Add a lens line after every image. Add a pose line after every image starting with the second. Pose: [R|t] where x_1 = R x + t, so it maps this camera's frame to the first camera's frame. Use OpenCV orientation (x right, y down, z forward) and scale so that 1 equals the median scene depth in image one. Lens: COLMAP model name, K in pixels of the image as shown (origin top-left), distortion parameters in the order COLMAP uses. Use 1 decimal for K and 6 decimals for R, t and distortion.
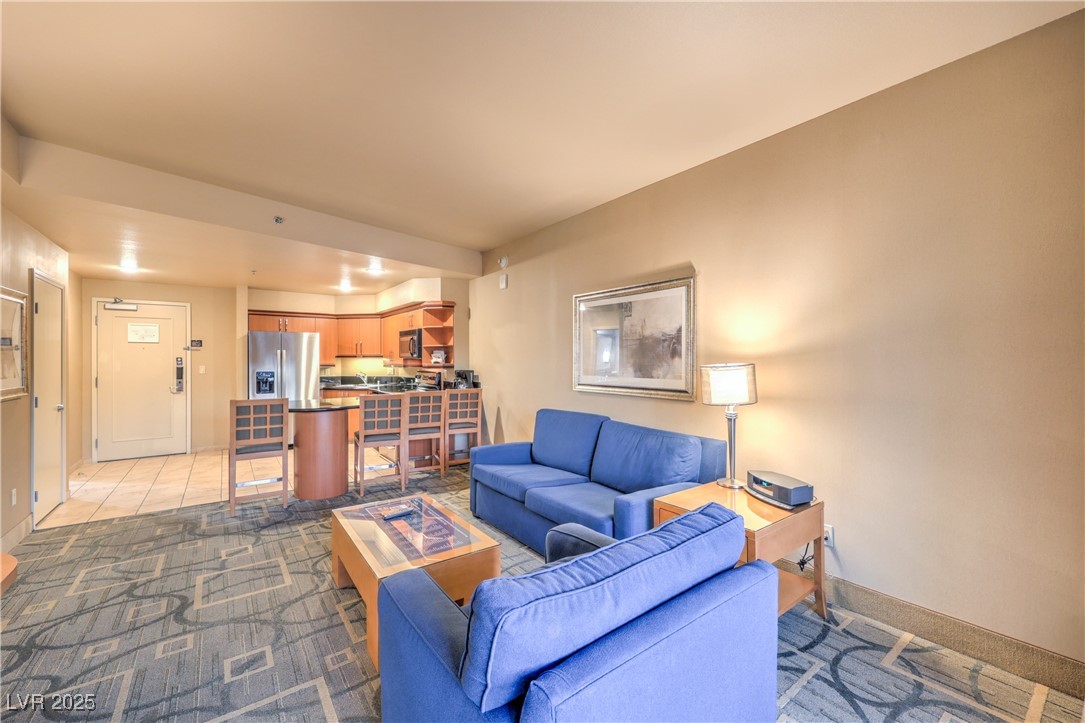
lens RADIAL K [[439.8, 0, 549.0], [0, 439.8, 361.5], [0, 0, 1]] dist [-0.003877, 0.001014]
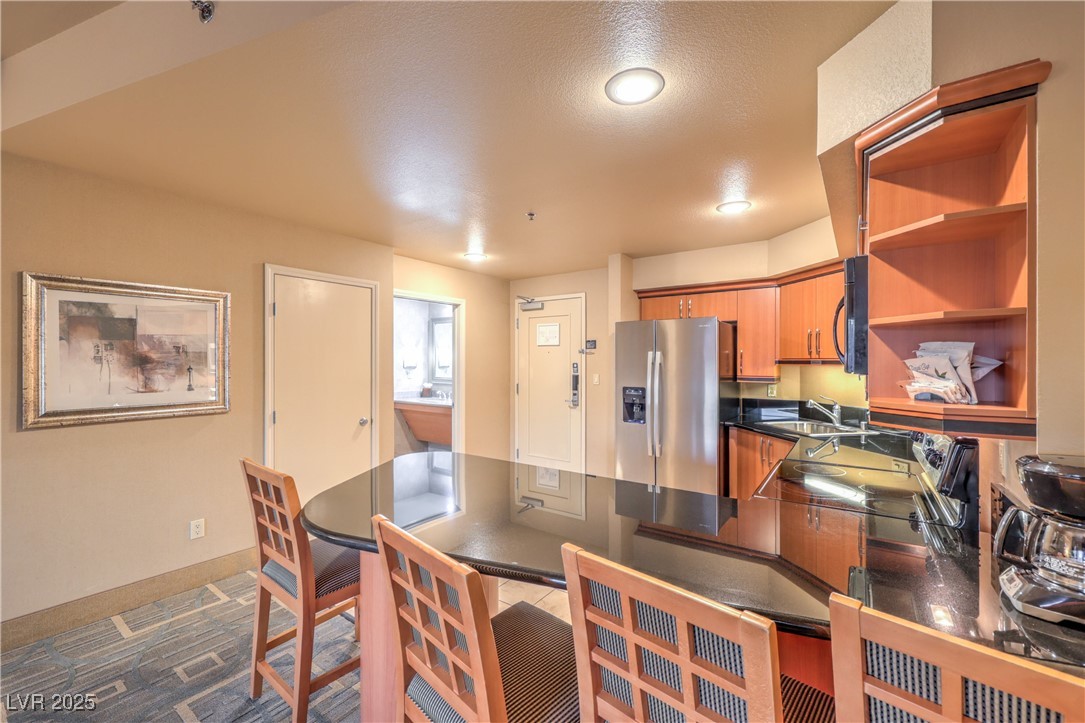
lens RADIAL K [[439.8, 0, 541.1], [0, 439.8, 363.3], [0, 0, 1]] dist [-0.003877, 0.001014]
pose [[0.293202, 0.008068, -0.956016, -0.100148], [-0.006134, 0.999960, 0.006558, -0.013500], [0.956031, 0.003941, 0.293240, 0.709714]]
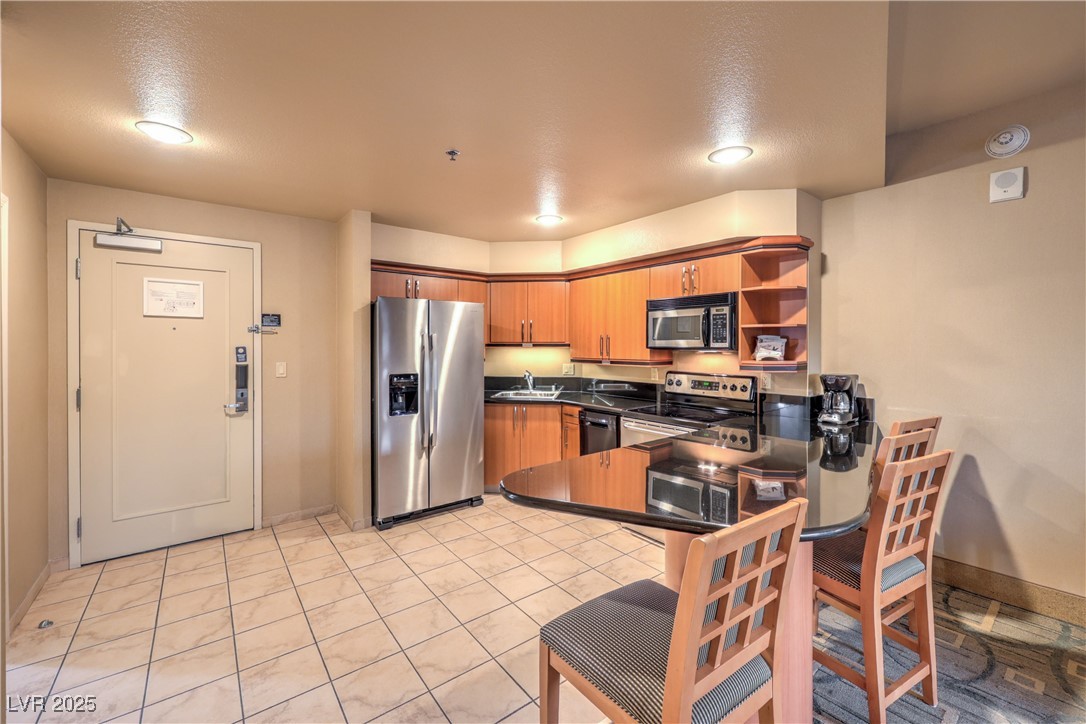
lens RADIAL K [[440.2, 0, 549.3], [0, 440.2, 349.6], [0, 0, 1]] dist [-0.003877, 0.001014]
pose [[0.999423, 0.002329, 0.033885, -0.496997], [-0.002530, 0.999979, 0.005891, -0.009931], [-0.033870, -0.005973, 0.999408, 0.468721]]
